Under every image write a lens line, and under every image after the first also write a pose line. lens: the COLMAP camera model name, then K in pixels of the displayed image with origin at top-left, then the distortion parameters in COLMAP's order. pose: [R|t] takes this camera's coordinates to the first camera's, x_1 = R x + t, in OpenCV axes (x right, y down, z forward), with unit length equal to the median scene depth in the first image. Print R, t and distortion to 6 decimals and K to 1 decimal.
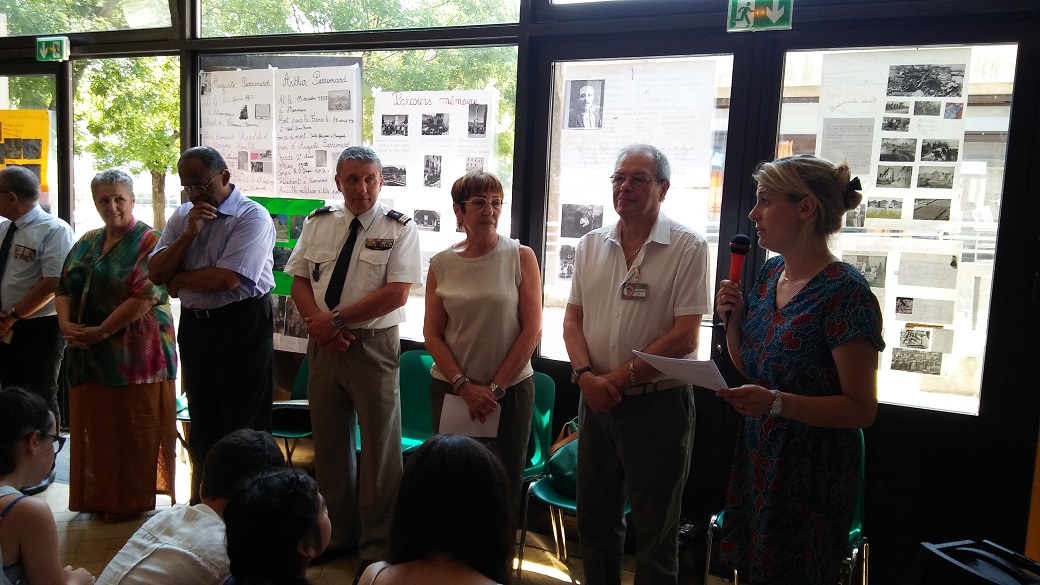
lens RADIAL K [[843.5, 0, 516.7], [0, 843.5, 299.7], [0, 0, 1]] dist [0.225328, -0.473873]
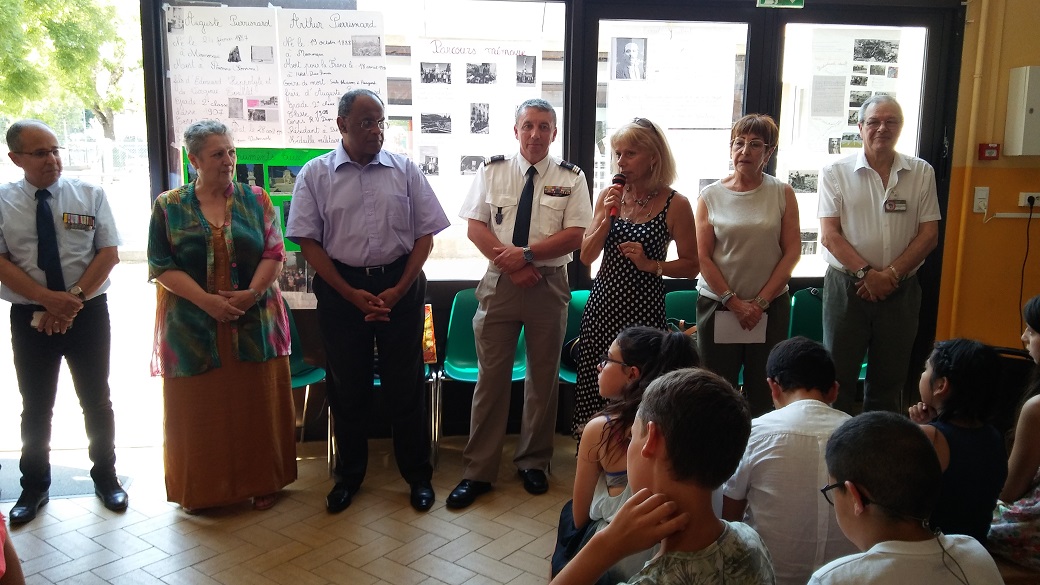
lens RADIAL K [[843.5, 0, 516.7], [0, 843.5, 299.7], [0, 0, 1]] dist [0.225328, -0.473873]
pose [[0.832286, -0.126285, 0.539770, -0.664732], [0.089557, 0.991546, 0.093893, -0.022447], [-0.547065, -0.029806, 0.836560, 0.077932]]
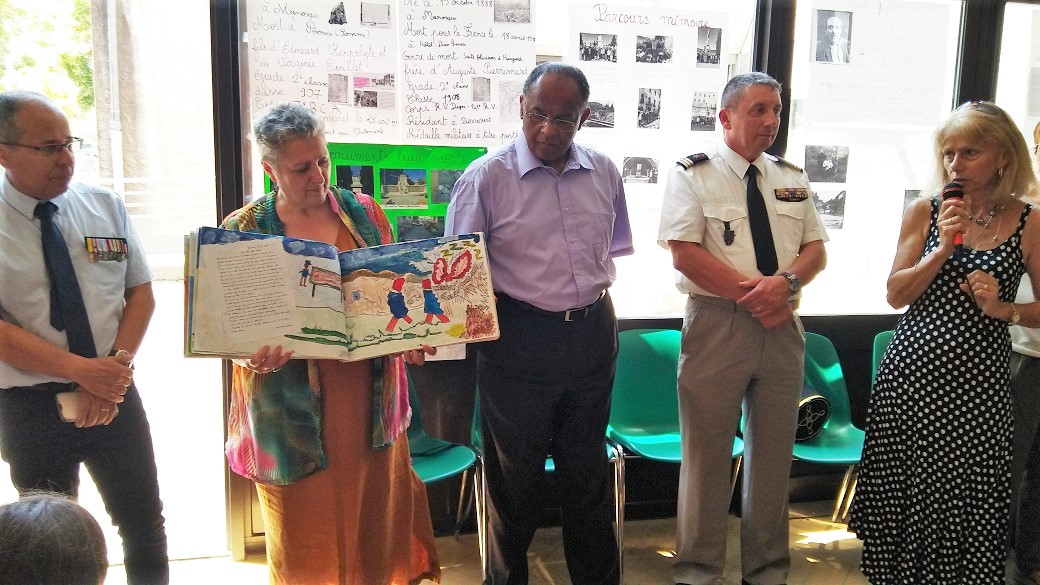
lens RADIAL K [[843.5, 0, 516.7], [0, 843.5, 299.7], [0, 0, 1]] dist [0.225328, -0.473873]
pose [[0.754148, -0.121854, 0.645301, -0.744625], [0.086430, 0.992504, 0.086409, -0.051580], [-0.650992, -0.009392, 0.759026, 0.461835]]
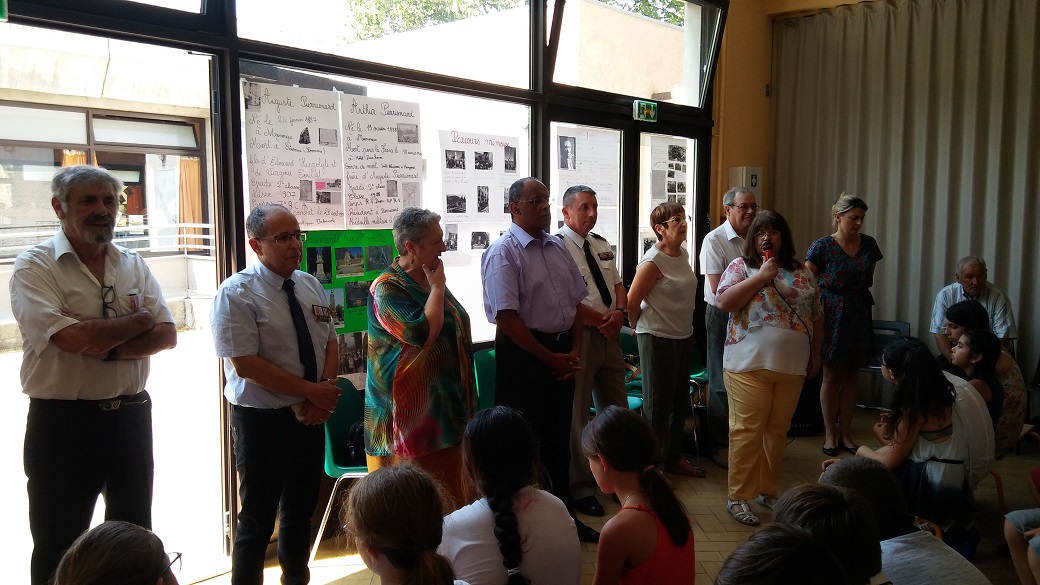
lens RADIAL K [[843.5, 0, 516.7], [0, 843.5, 299.7], [0, 0, 1]] dist [0.225328, -0.473873]
pose [[0.267055, -0.138956, 0.953610, -1.251566], [0.121654, 0.986494, 0.109679, -0.136889], [-0.955972, 0.086720, 0.280353, 0.631742]]
